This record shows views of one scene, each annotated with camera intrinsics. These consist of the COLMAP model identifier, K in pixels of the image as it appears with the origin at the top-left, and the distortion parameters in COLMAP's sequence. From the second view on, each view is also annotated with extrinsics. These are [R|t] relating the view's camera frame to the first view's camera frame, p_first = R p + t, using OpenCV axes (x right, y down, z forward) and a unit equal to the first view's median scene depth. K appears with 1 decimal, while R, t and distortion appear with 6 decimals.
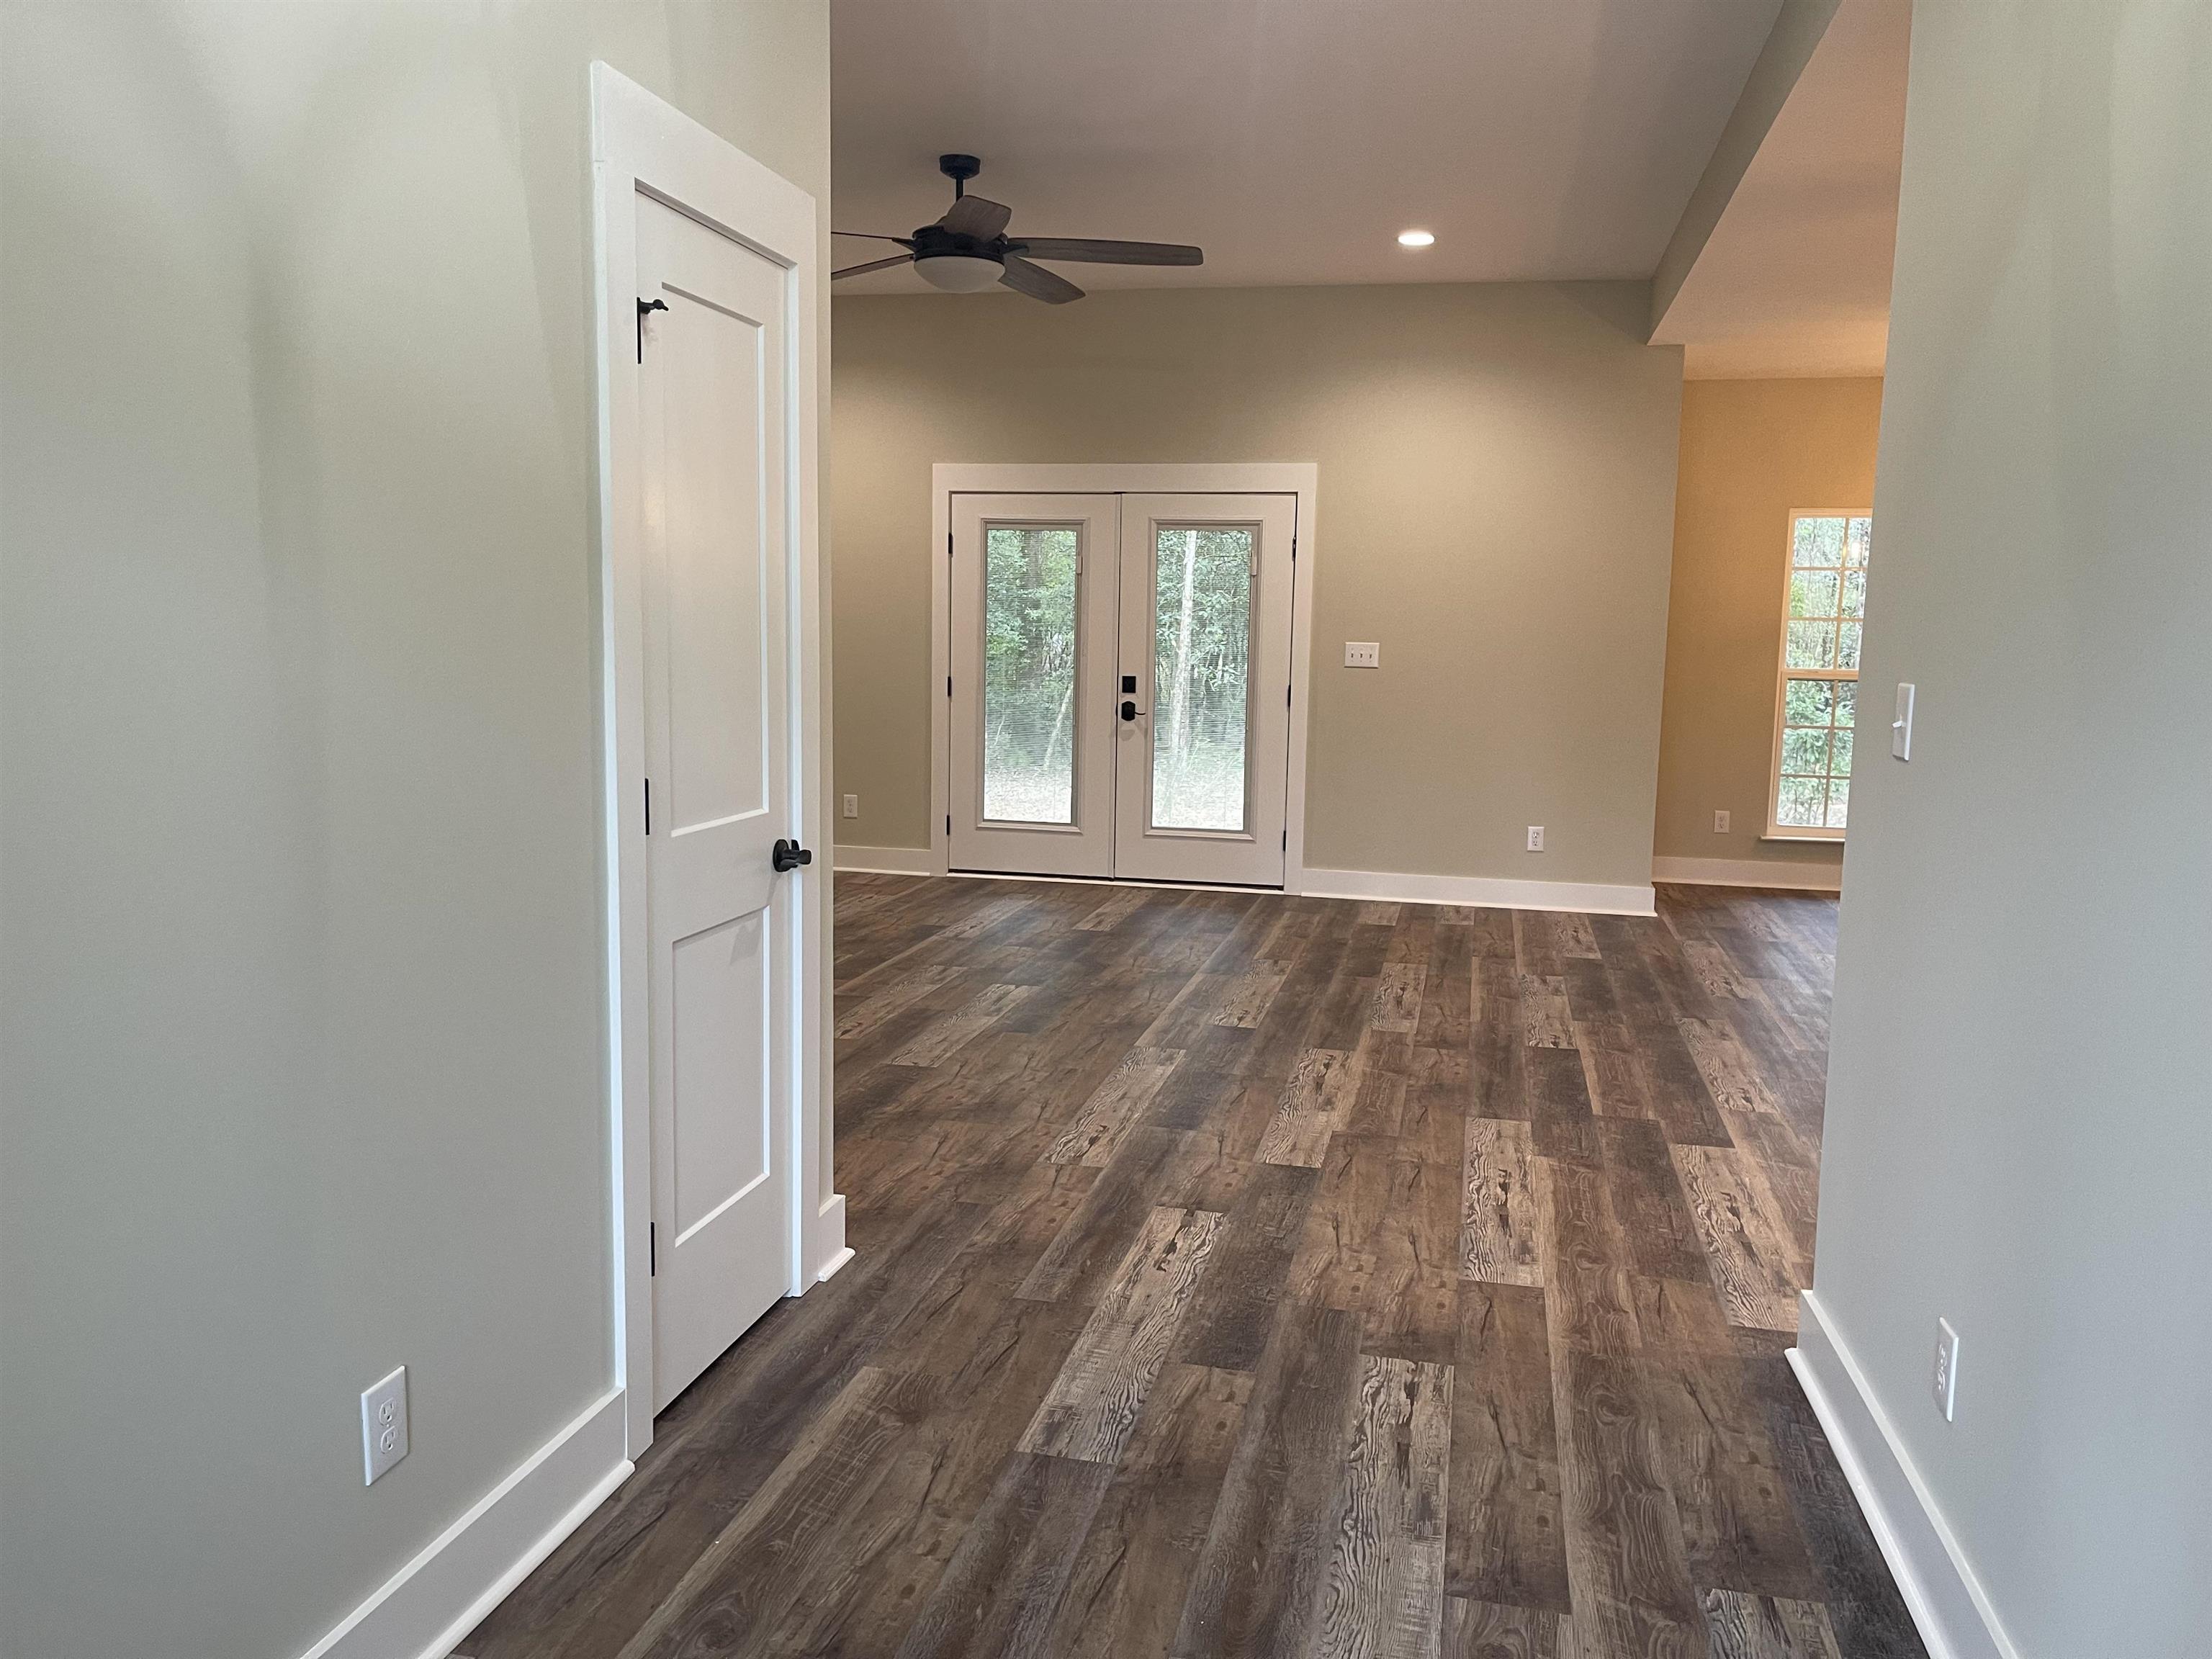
lens RADIAL K [[1696.0, 0, 1106.0], [0, 1696.0, 829.5], [0, 0, 1]] dist [0.053066, -0.069530]
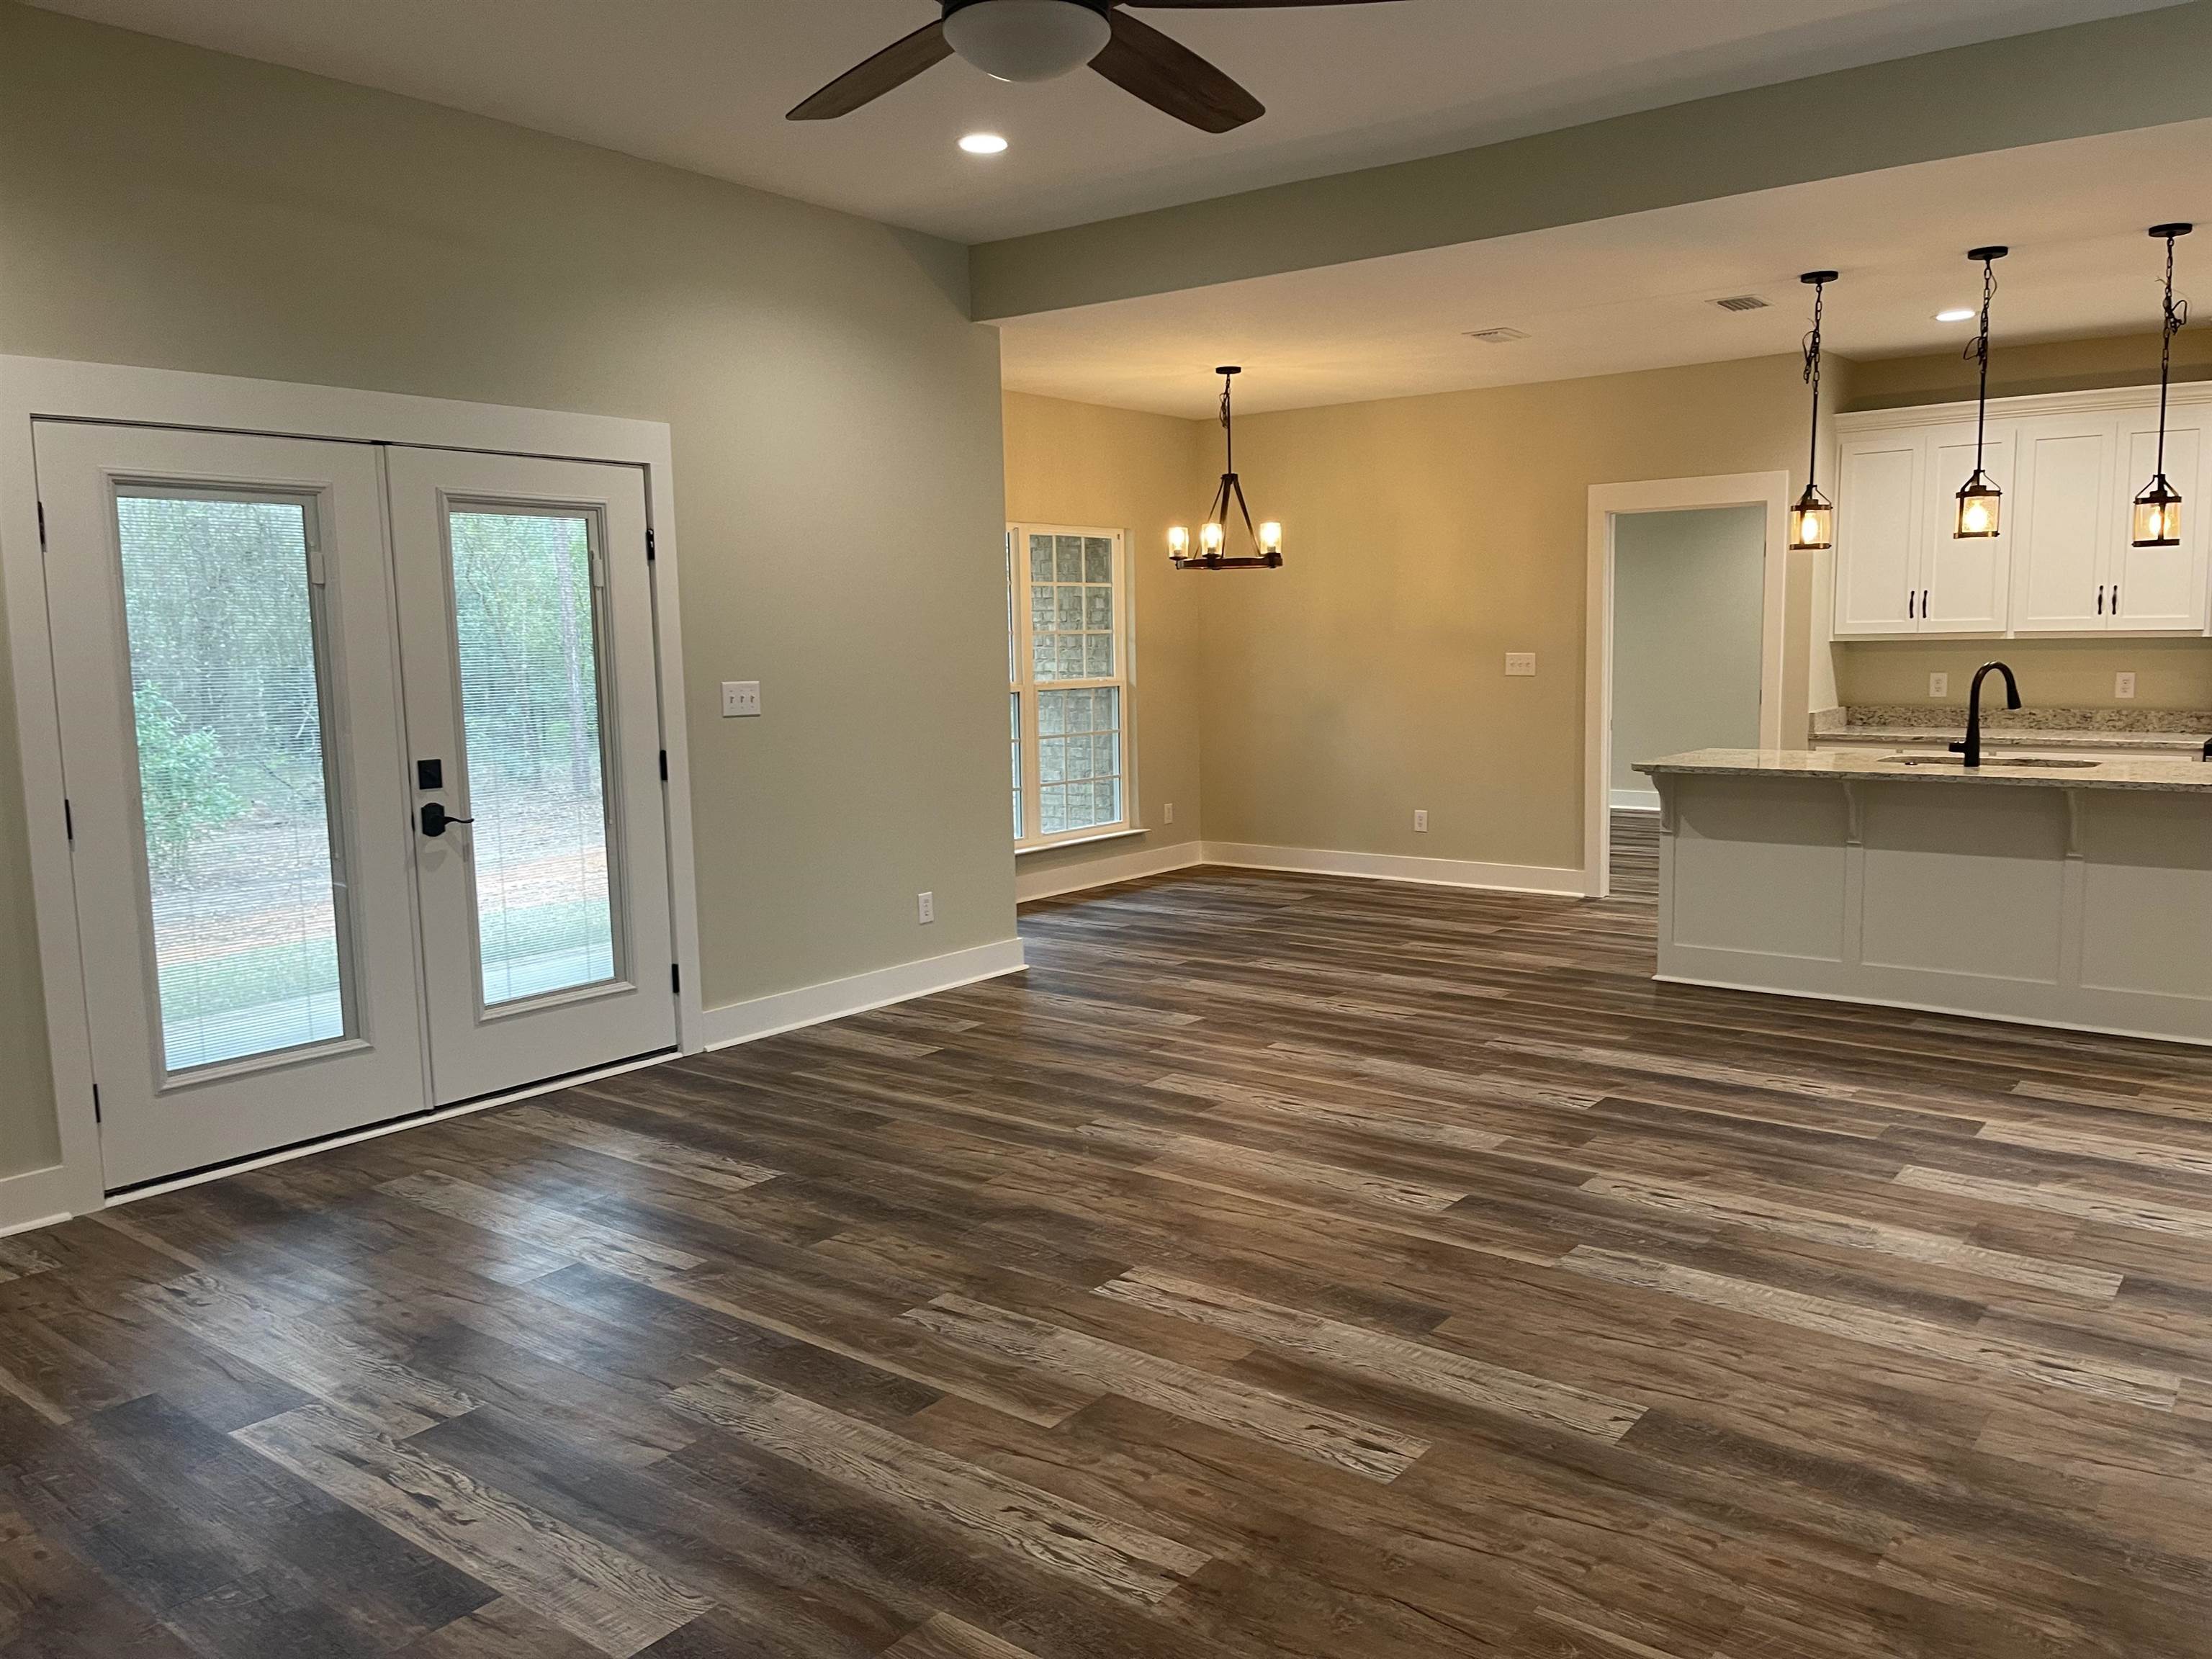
lens RADIAL K [[1696.0, 0, 1106.0], [0, 1696.0, 829.5], [0, 0, 1]] dist [0.053066, -0.069530]
pose [[0.409183, -0.134686, 0.902457, -0.681744], [0.137591, 0.986844, 0.084895, -0.136686], [-0.902019, 0.089432, 0.422331, 0.880786]]
